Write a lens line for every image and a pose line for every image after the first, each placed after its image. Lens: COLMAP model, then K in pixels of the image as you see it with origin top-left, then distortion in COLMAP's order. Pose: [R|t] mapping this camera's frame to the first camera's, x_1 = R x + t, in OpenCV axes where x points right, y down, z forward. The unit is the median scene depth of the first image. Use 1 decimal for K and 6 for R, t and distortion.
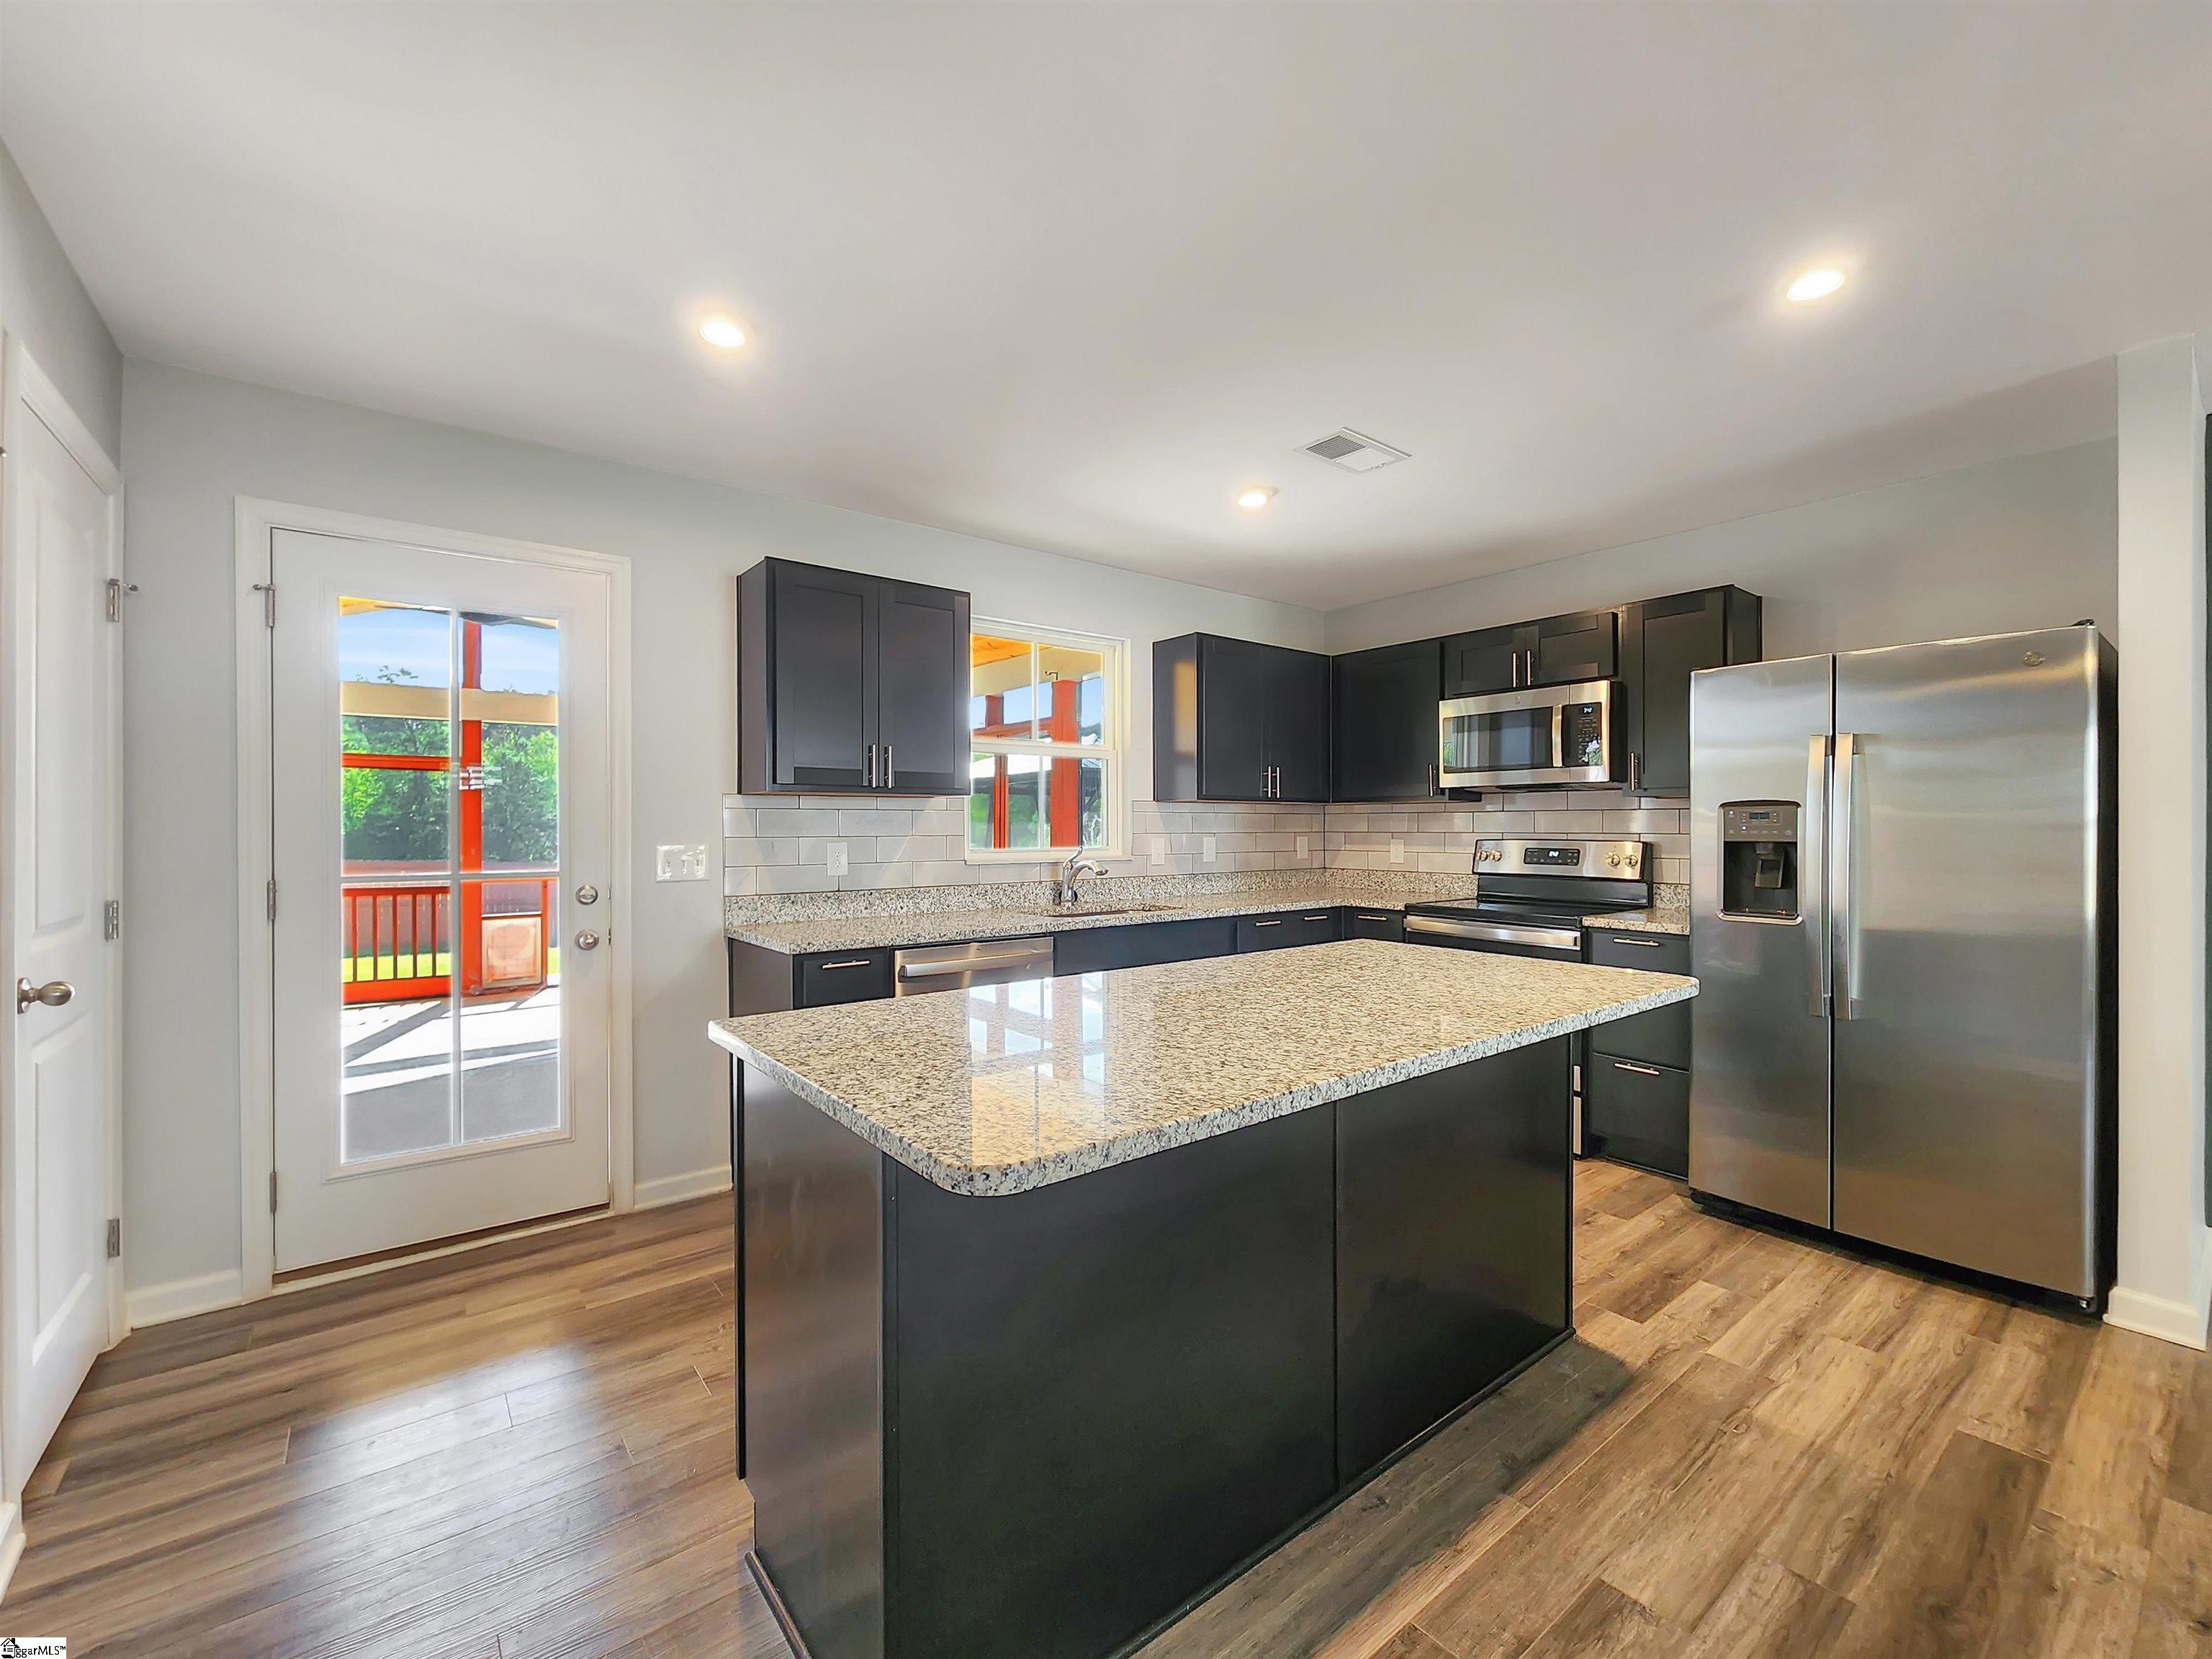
lens RADIAL K [[929.9, 0, 1106.0], [0, 929.9, 829.5], [0, 0, 1]] dist [-0.000095, 0.000002]
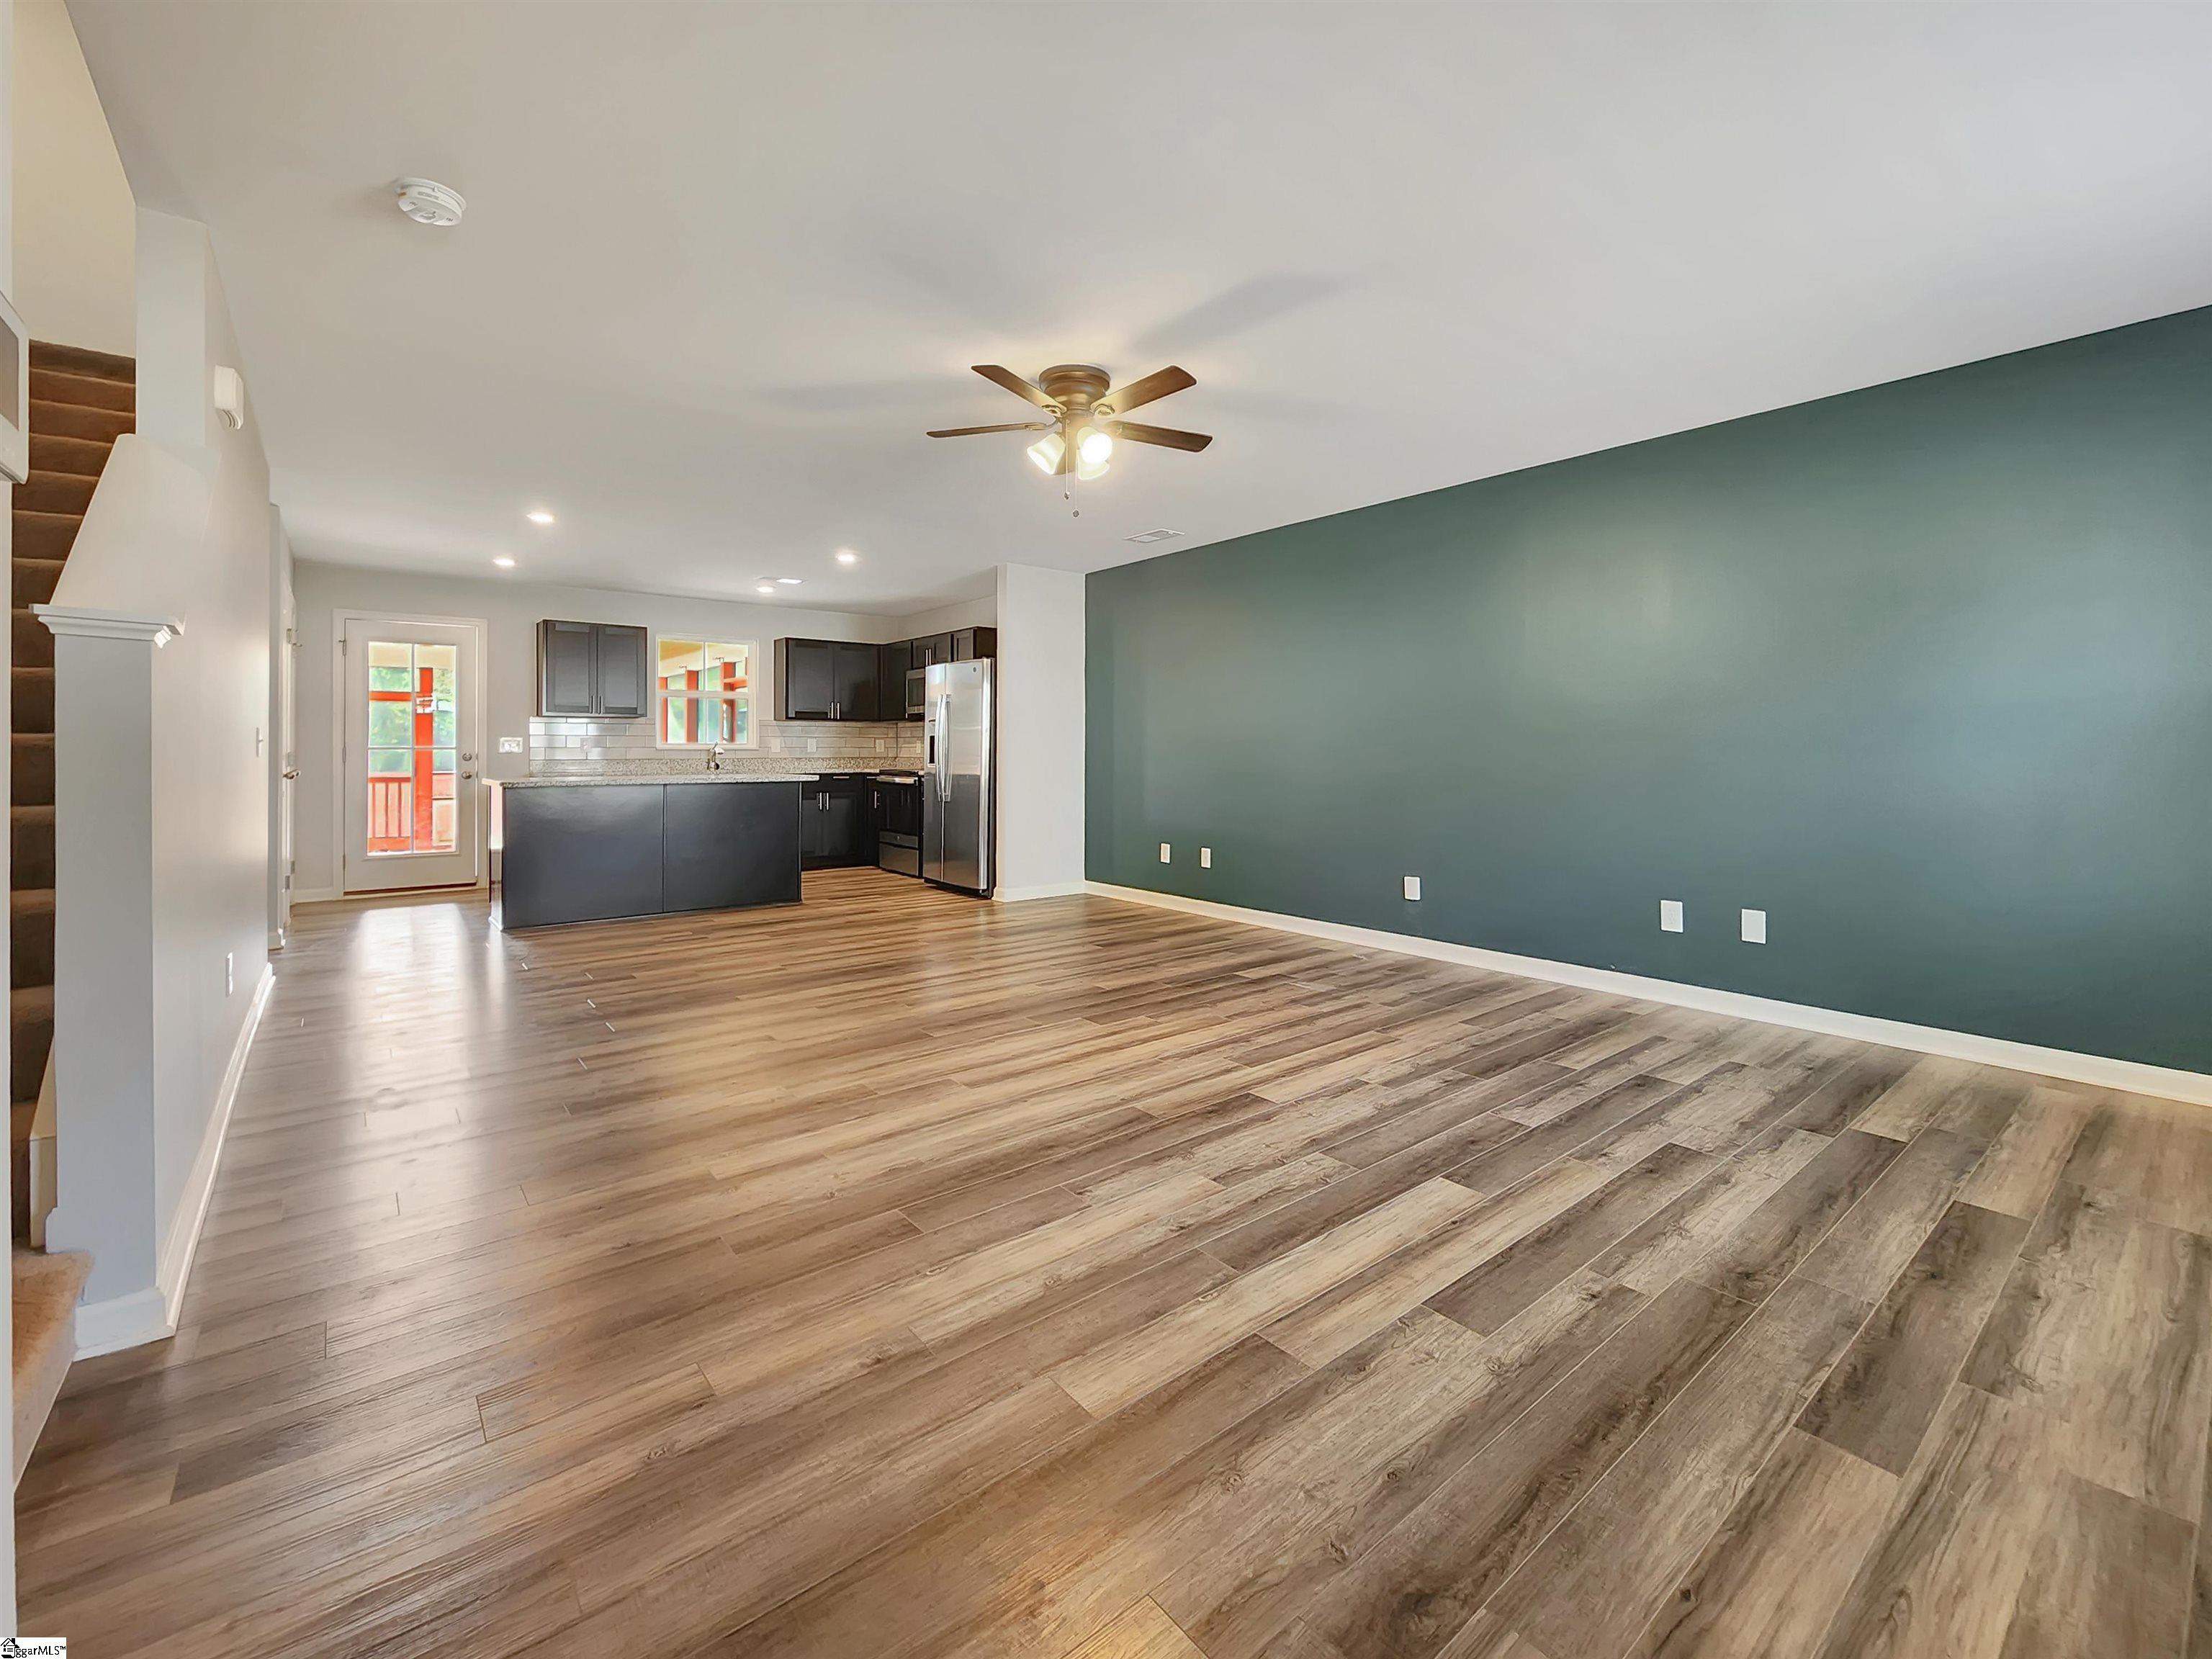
lens RADIAL K [[950.1, 0, 1109.3], [0, 950.1, 754.6], [0, 0, 1]] dist [-0.000027, -0.000220]
pose [[0.999803, -0.000108, 0.019828, 0.898030], [0.000103, 1.000000, 0.000294, 0.051262], [-0.019828, -0.000291, 0.999803, -1.276010]]
